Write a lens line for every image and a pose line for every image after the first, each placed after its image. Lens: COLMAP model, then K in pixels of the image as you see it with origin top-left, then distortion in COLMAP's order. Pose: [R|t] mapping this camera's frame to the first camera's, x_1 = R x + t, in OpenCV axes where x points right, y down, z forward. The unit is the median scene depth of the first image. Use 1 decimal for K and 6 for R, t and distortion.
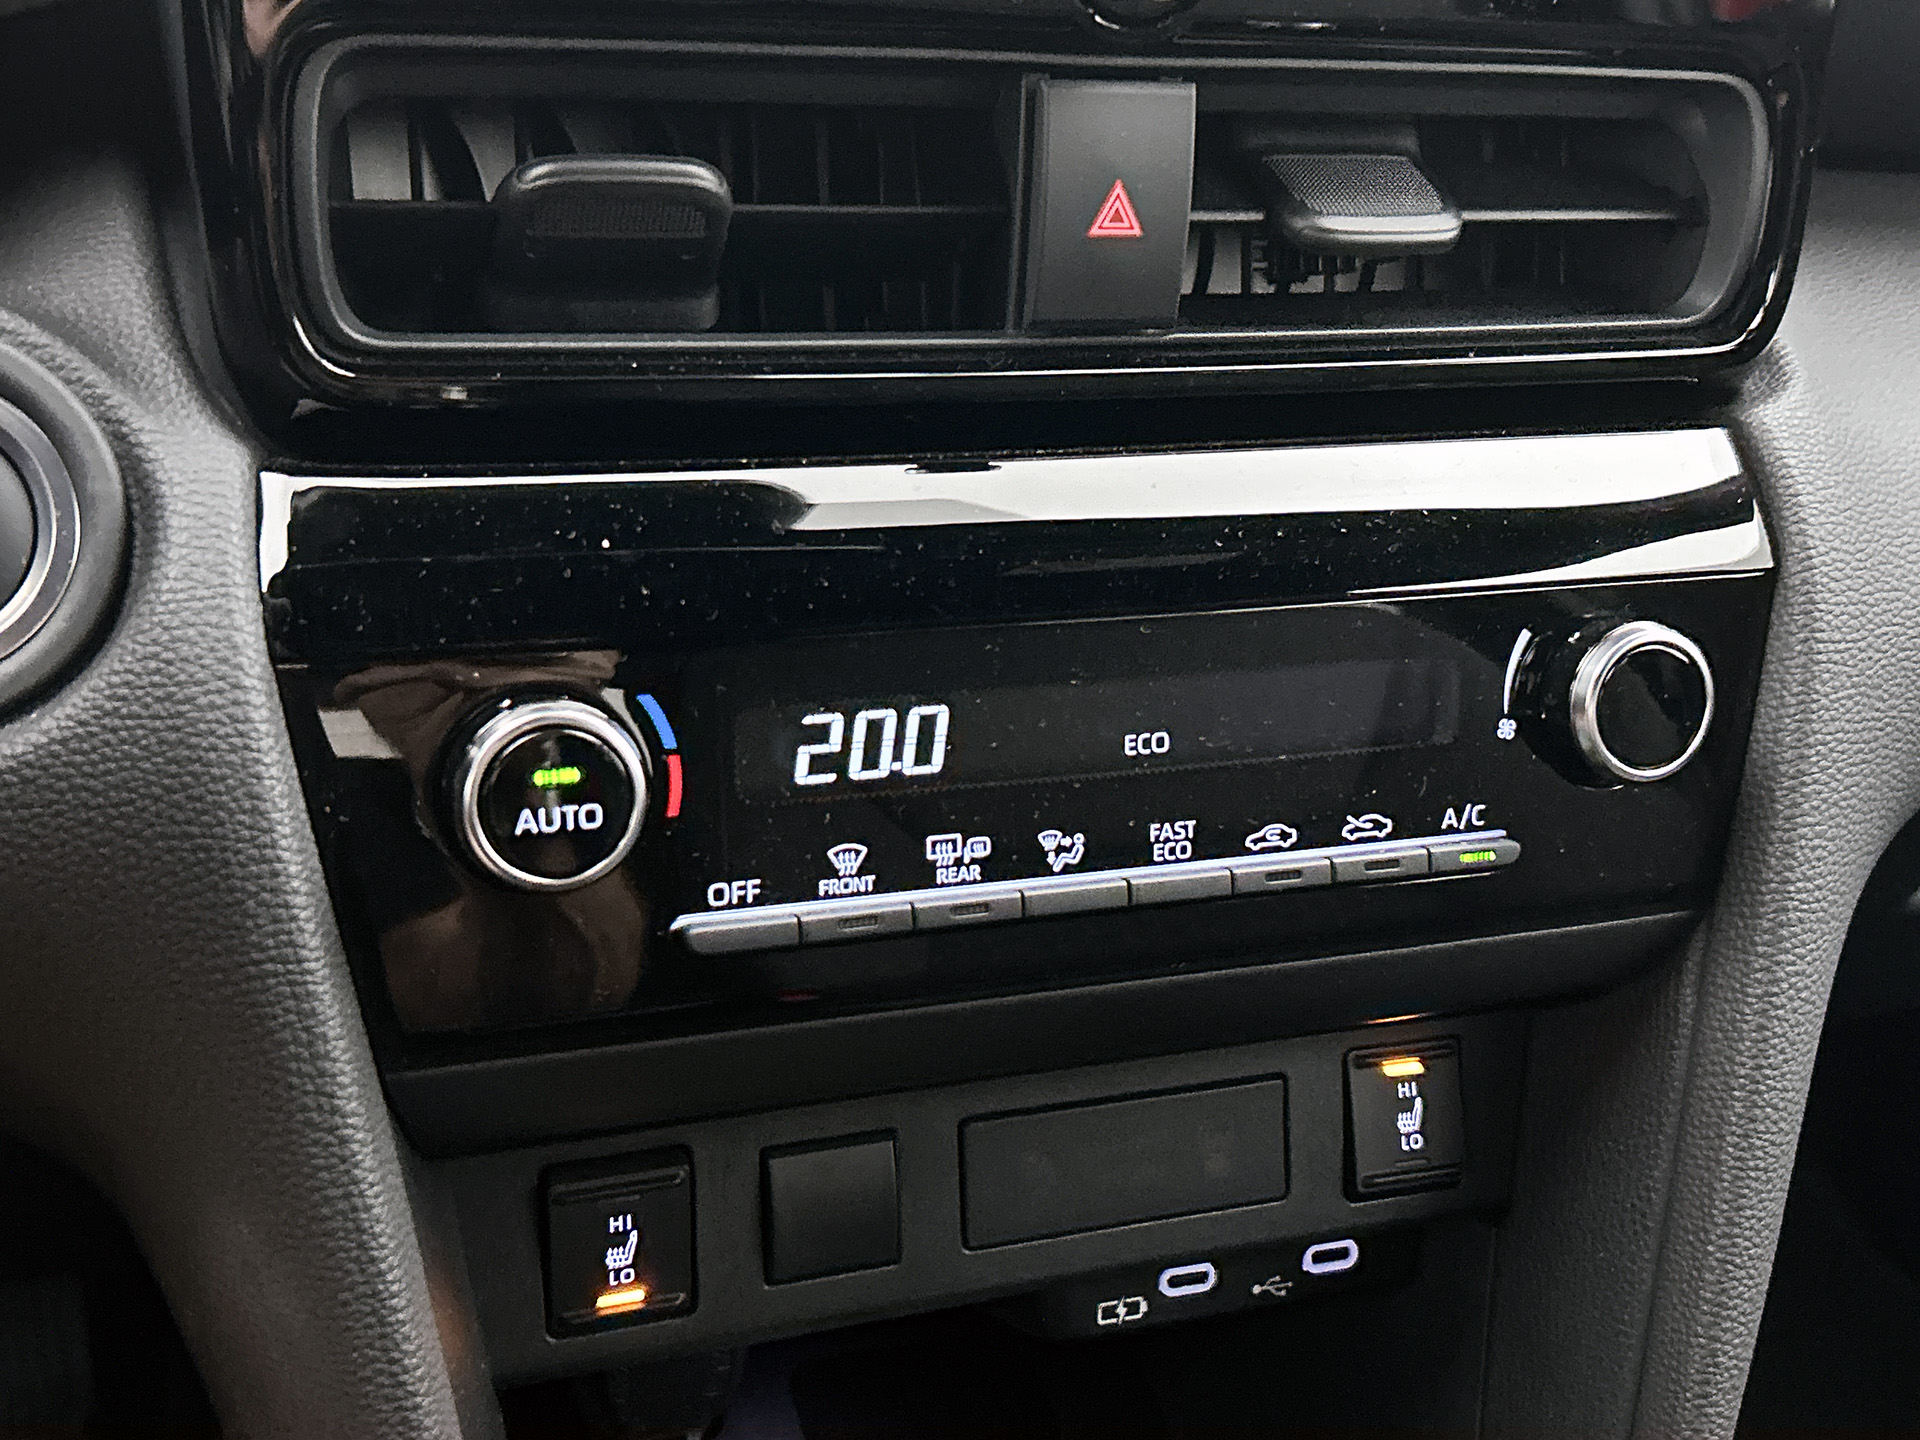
lens RADIAL K [[2346.5, 0, 991.1], [0, 2346.5, 760.8], [0, 0, 1]] dist [0.043690, 0.000000]
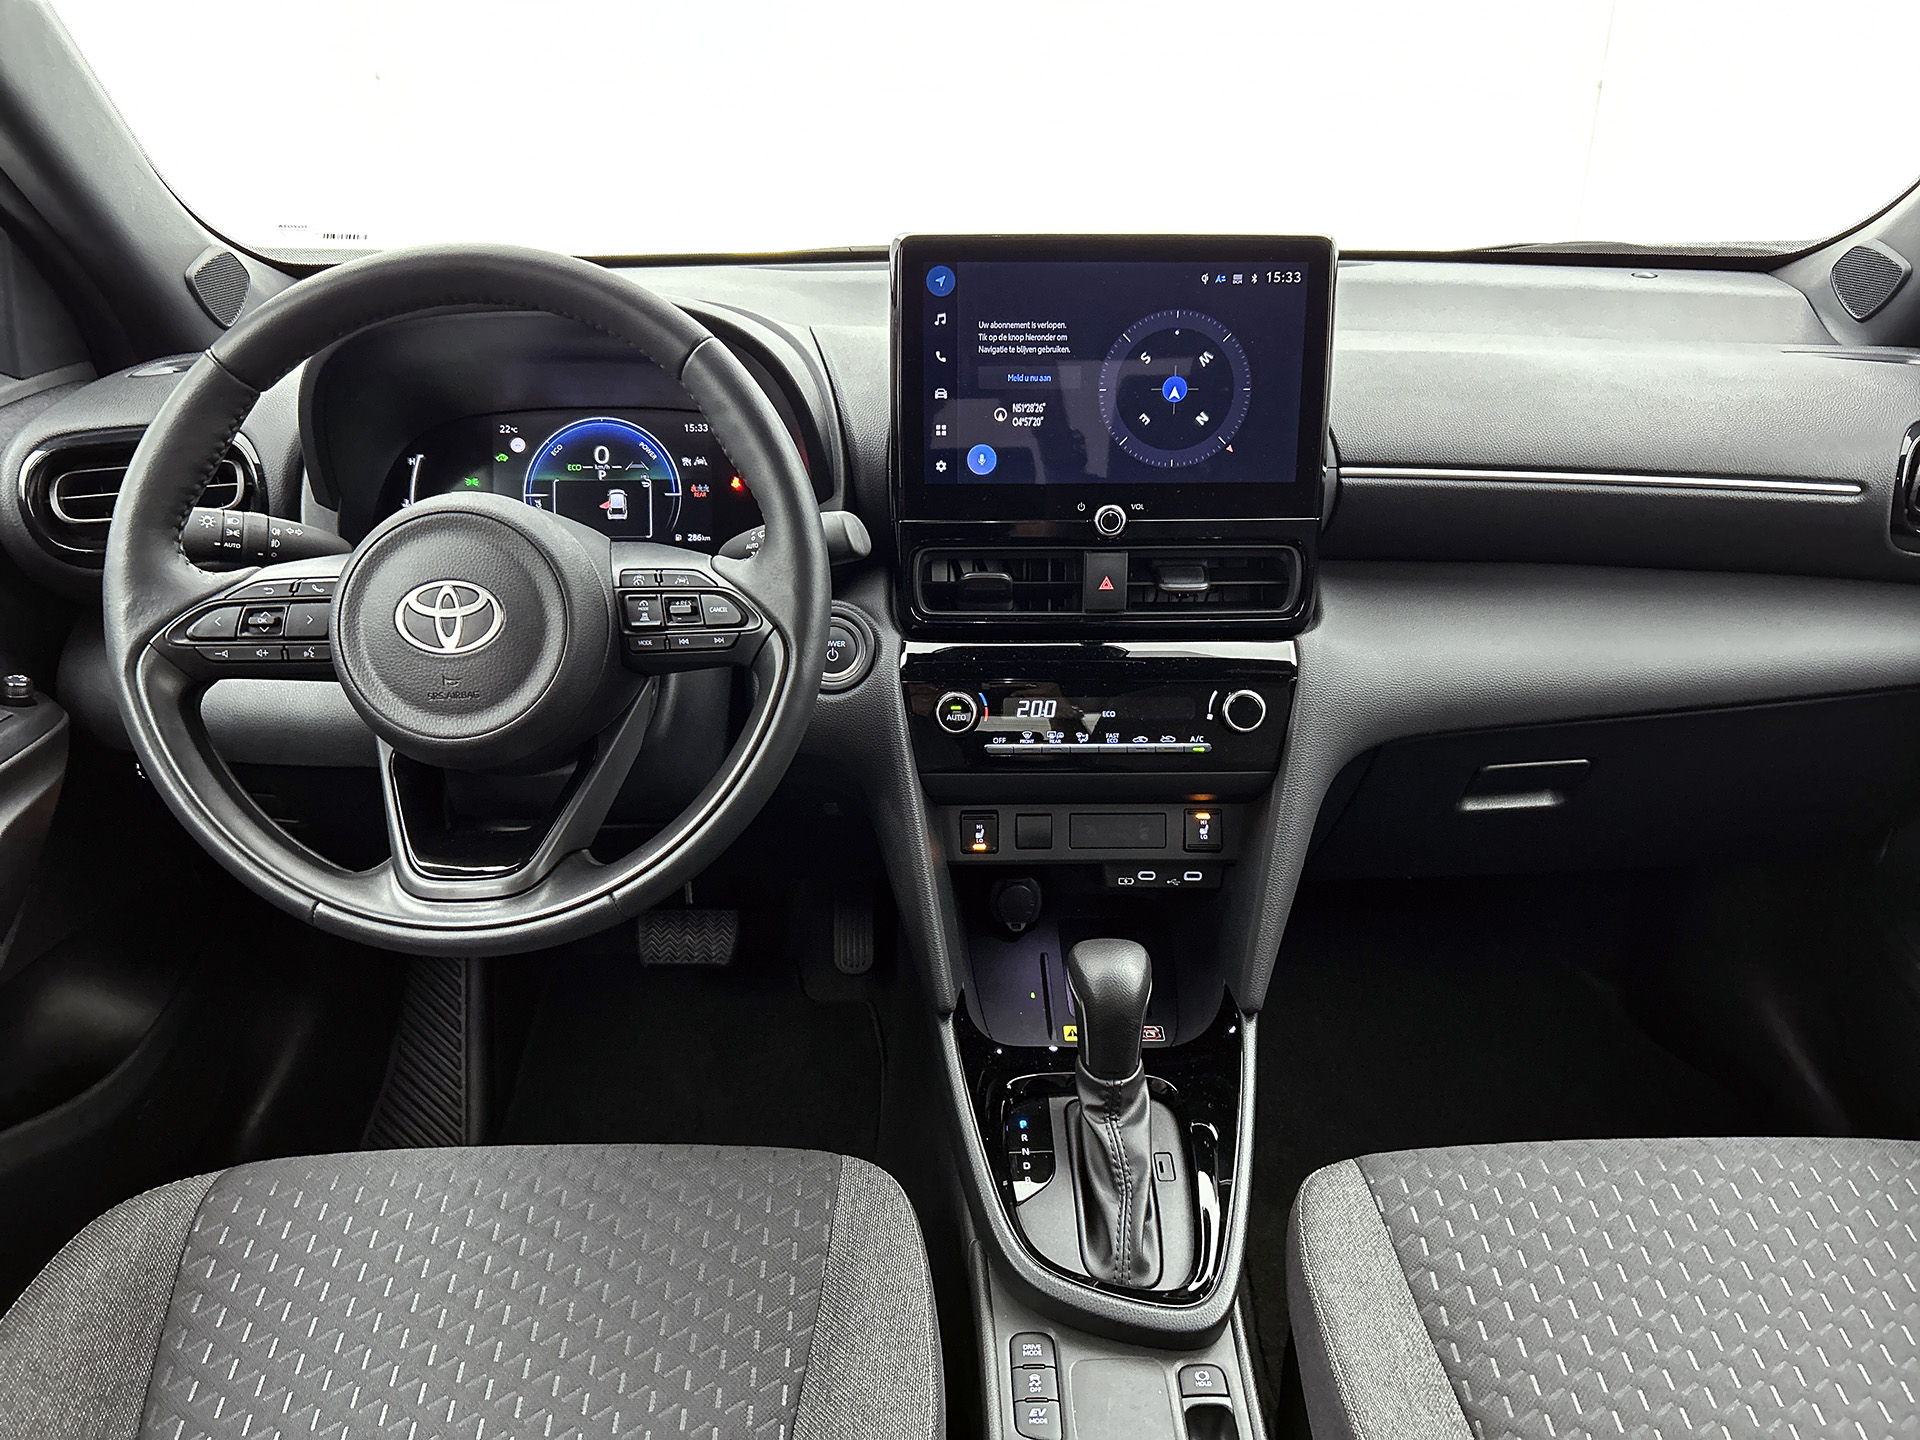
lens RADIAL K [[1466.5, 0, 953.4], [0, 1466.5, 711.9], [0, 0, 1]] dist [0.034117, -0.045802]
pose [[0.934428, 0.044421, -0.353371, 0.662826], [-0.074467, 0.994629, -0.071884, 0.178376], [0.348280, 0.093485, 0.932717, -1.347063]]
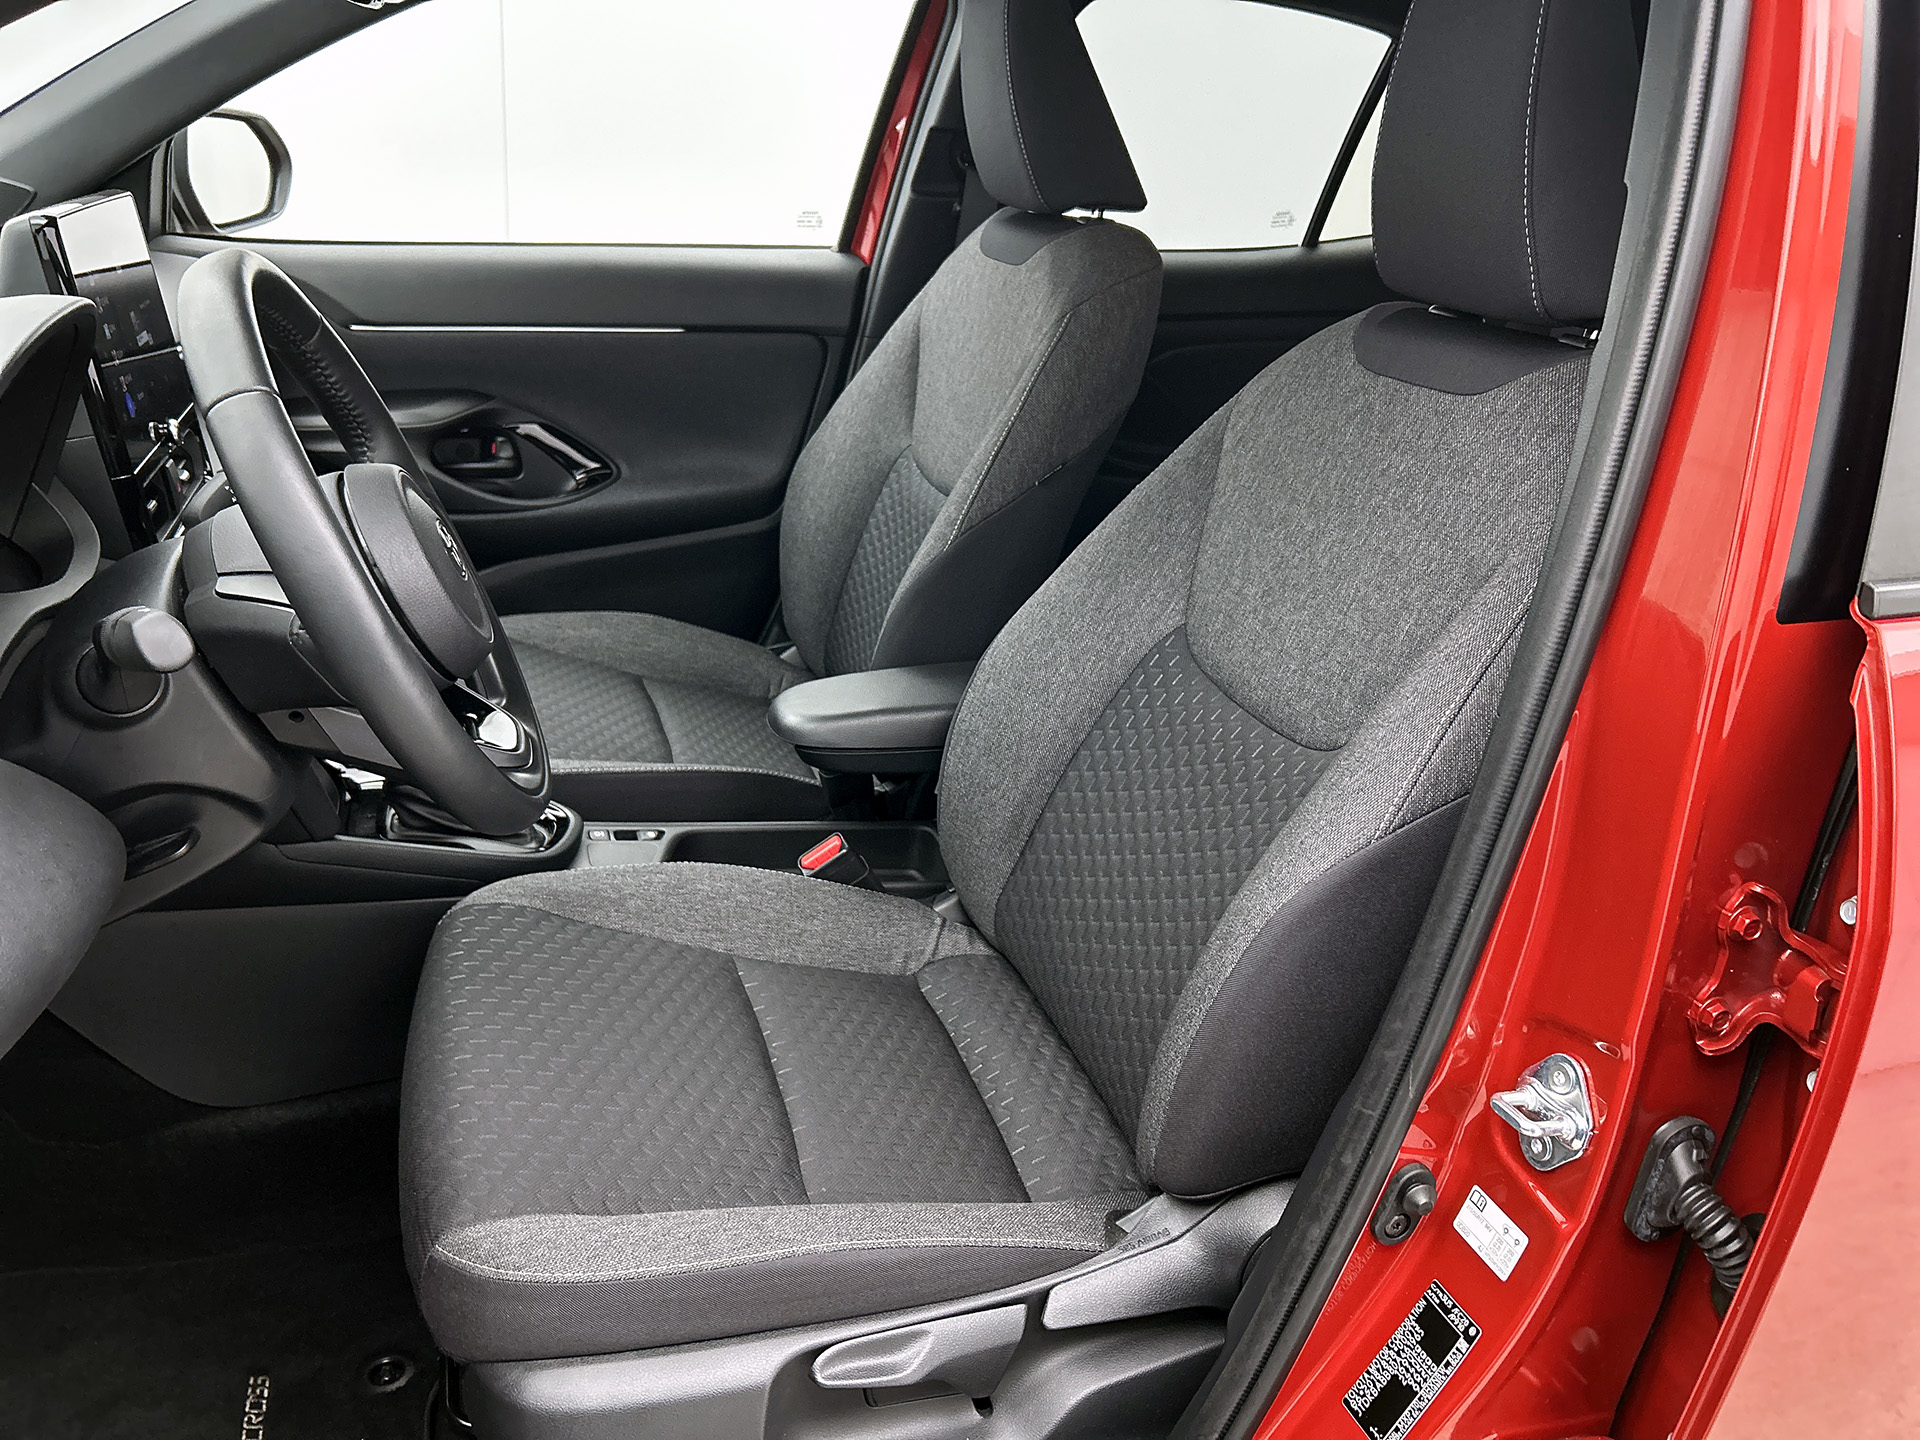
lens RADIAL K [[1466.5, 0, 967.3], [0, 1466.5, 710.6], [0, 0, 1]] dist [0.034117, -0.045802]
pose [[0.066910, -0.444462, 0.893295, -2.610398], [0.372563, 0.841674, 0.390872, -0.397290], [-0.925591, 0.306656, 0.221907, -1.022617]]
